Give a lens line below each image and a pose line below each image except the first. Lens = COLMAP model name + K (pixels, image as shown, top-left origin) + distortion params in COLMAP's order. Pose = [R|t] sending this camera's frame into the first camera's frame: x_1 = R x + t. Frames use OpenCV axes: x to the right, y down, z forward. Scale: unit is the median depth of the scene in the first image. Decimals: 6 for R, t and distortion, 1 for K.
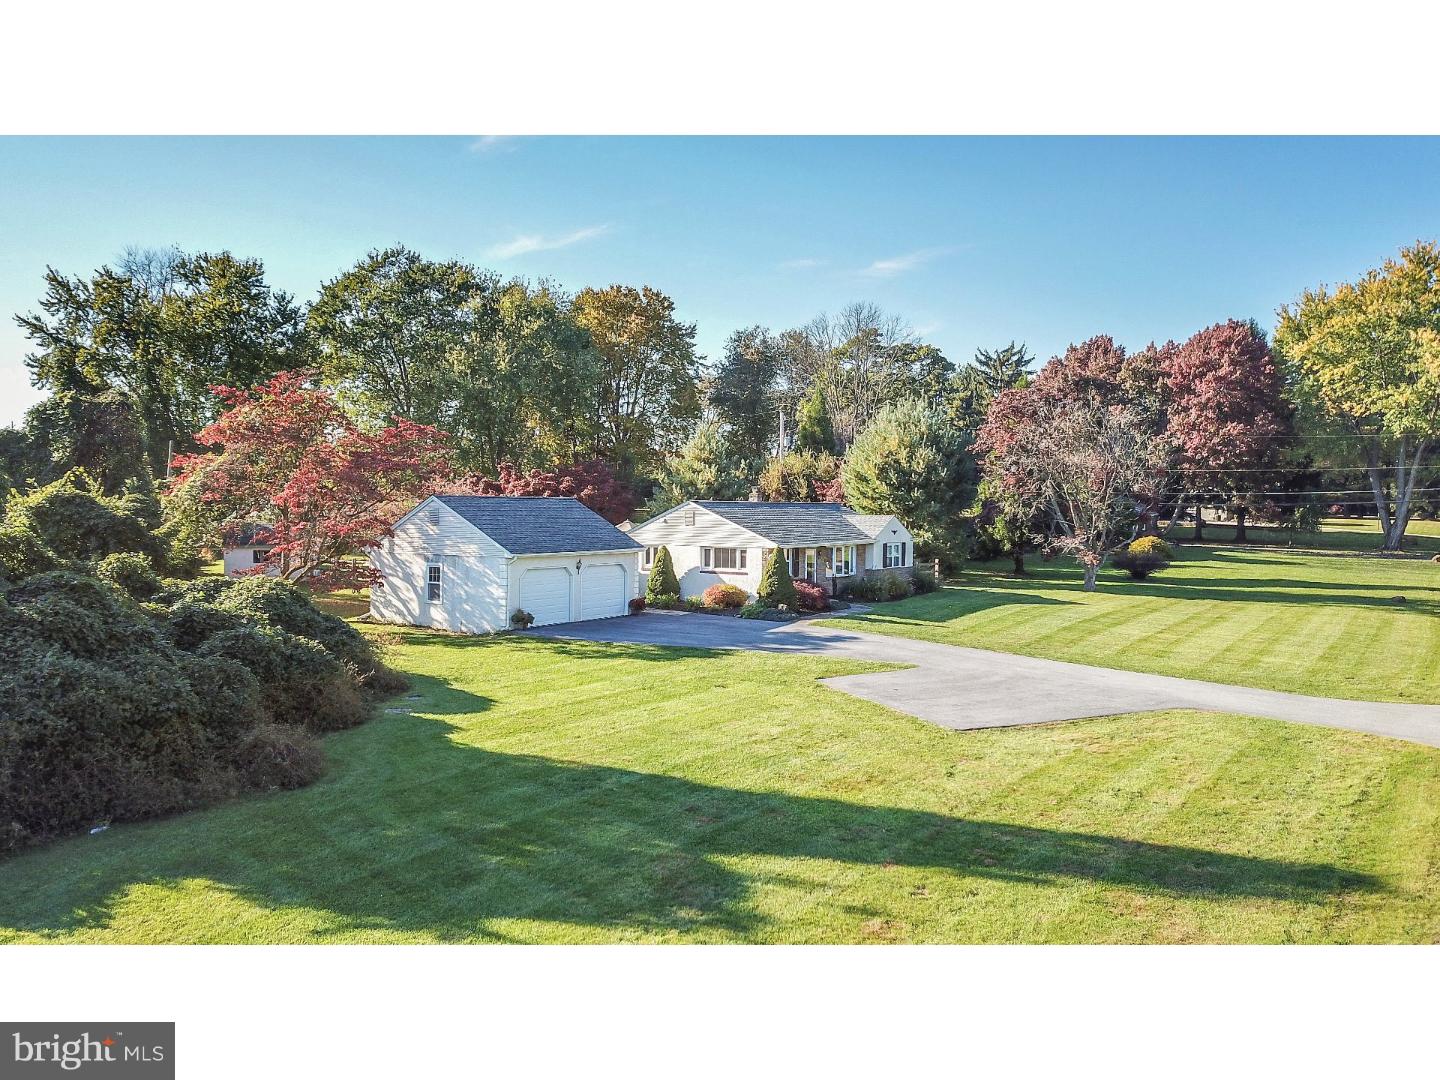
lens RADIAL K [[1085.3, 0, 720.0], [0, 1085.3, 540.0], [0, 0, 1]] dist [0.002114, 0.000092]
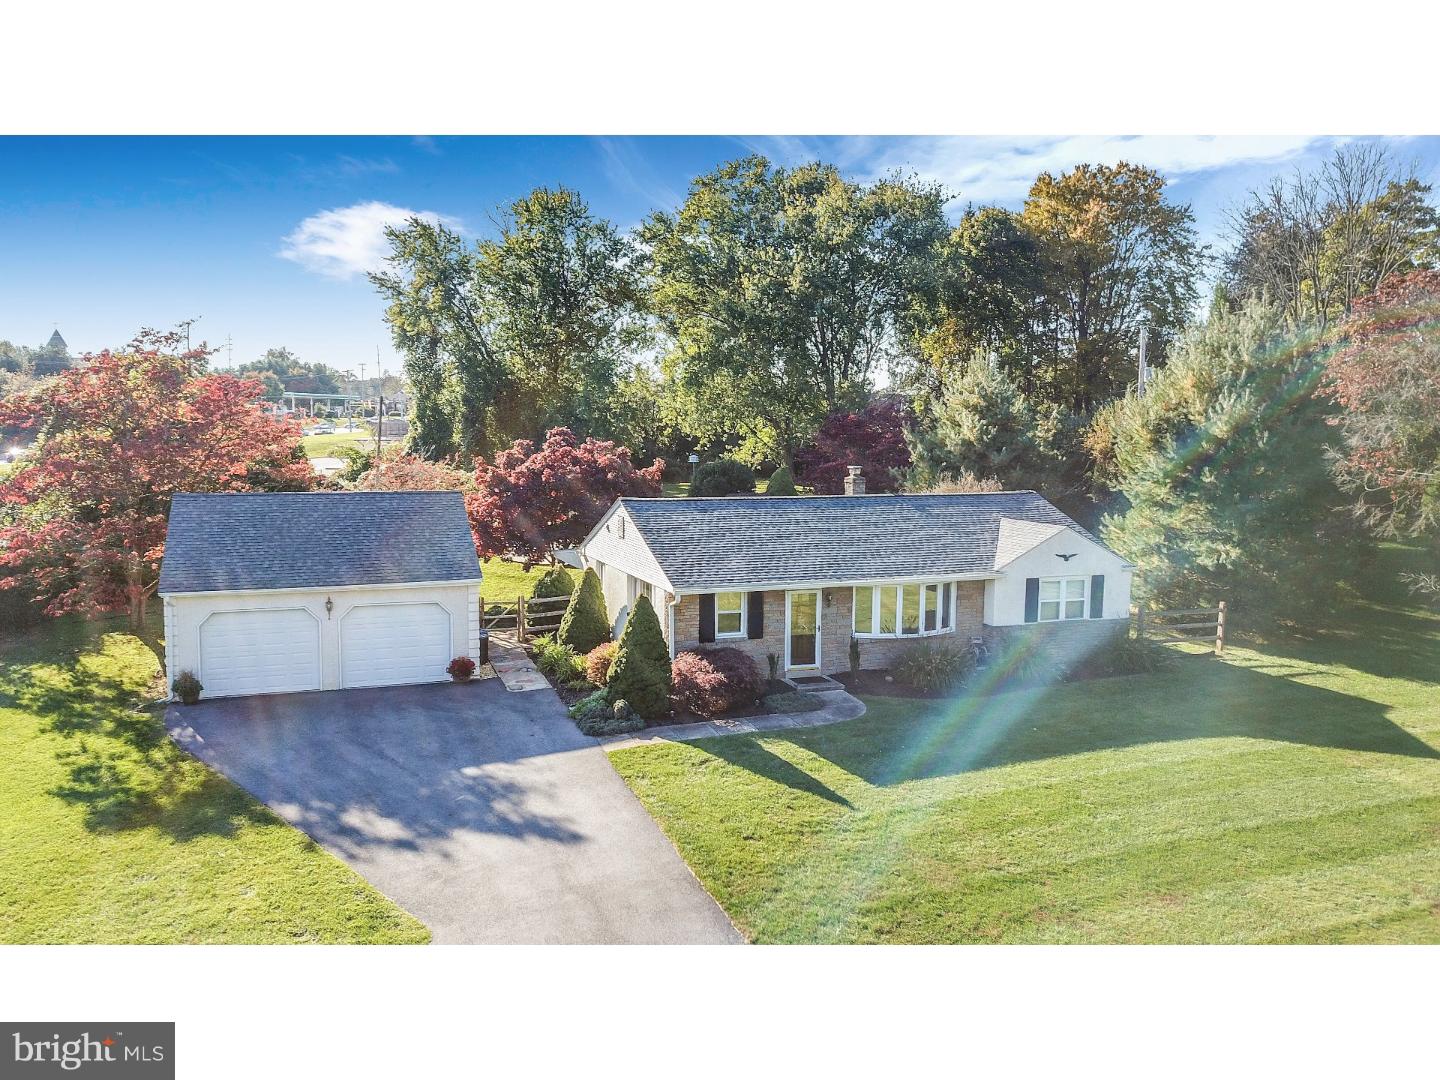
lens RADIAL K [[1085.3, 0, 720.0], [0, 1085.3, 540.0], [0, 0, 1]] dist [0.002114, 0.000092]
pose [[0.818432, 0.060435, -0.571417, 0.321583], [-0.019260, 0.996780, 0.077837, -0.053279], [0.574281, -0.052699, 0.816960, 0.455526]]
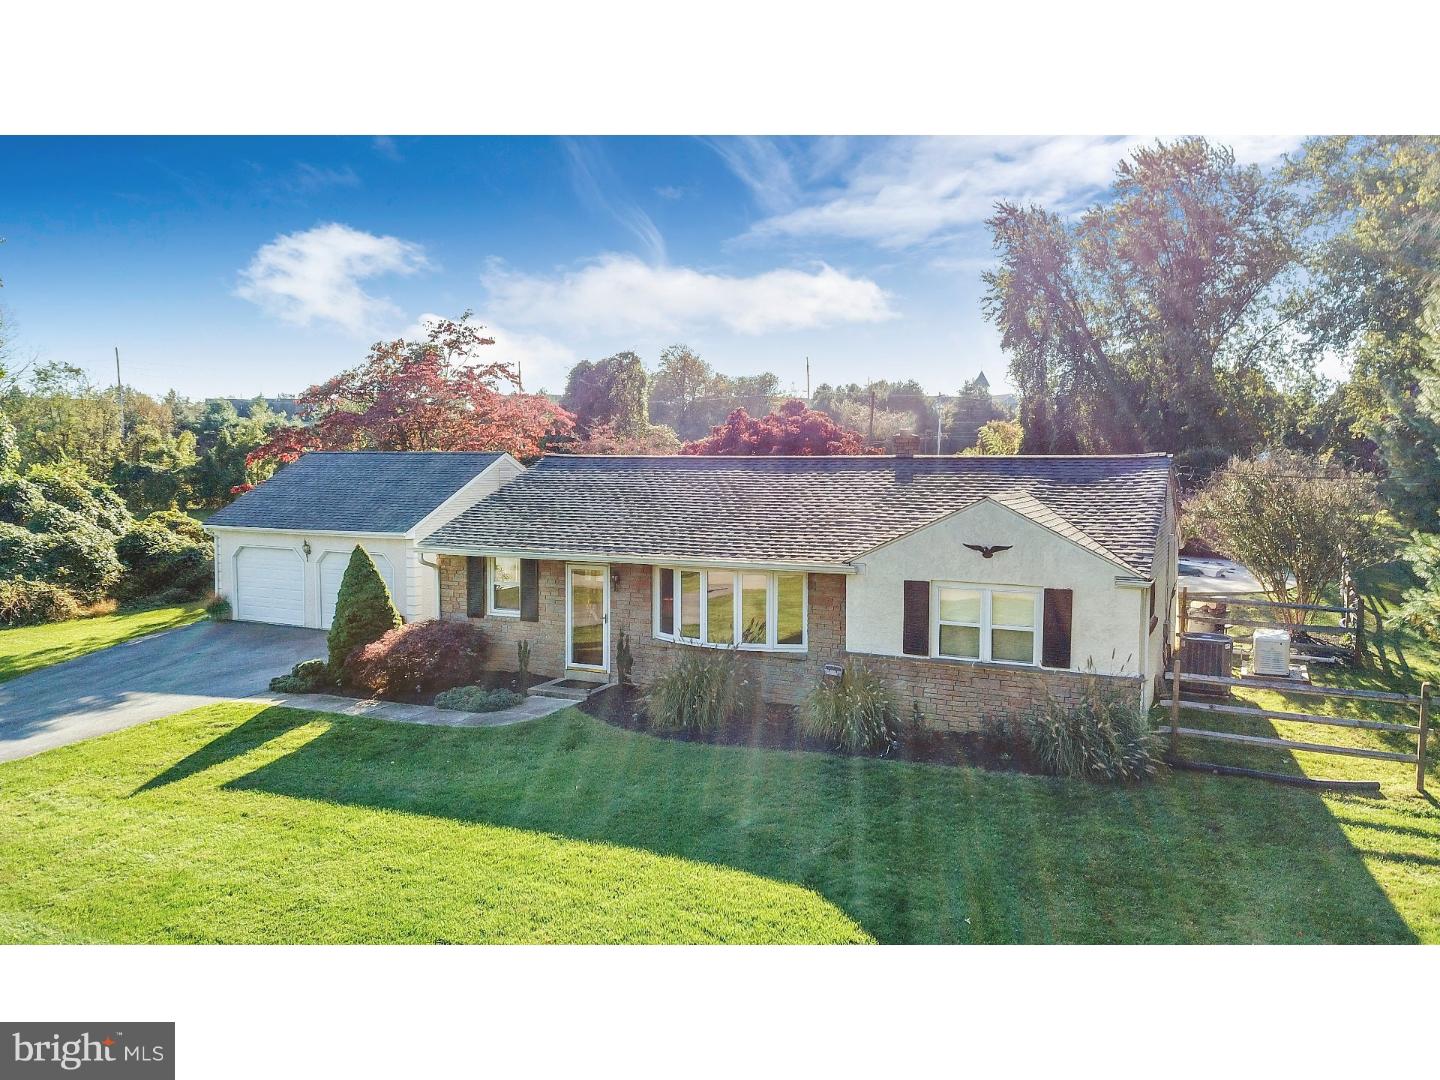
lens RADIAL K [[1109.2, 0, 720.0], [0, 1109.2, 540.0], [0, 0, 1]] dist [-0.101478, -0.000453]
pose [[0.152610, 0.071009, -0.985732, 0.447688], [-0.031873, 0.997250, 0.066904, -0.028003], [0.987772, 0.021208, 0.154454, 0.863170]]
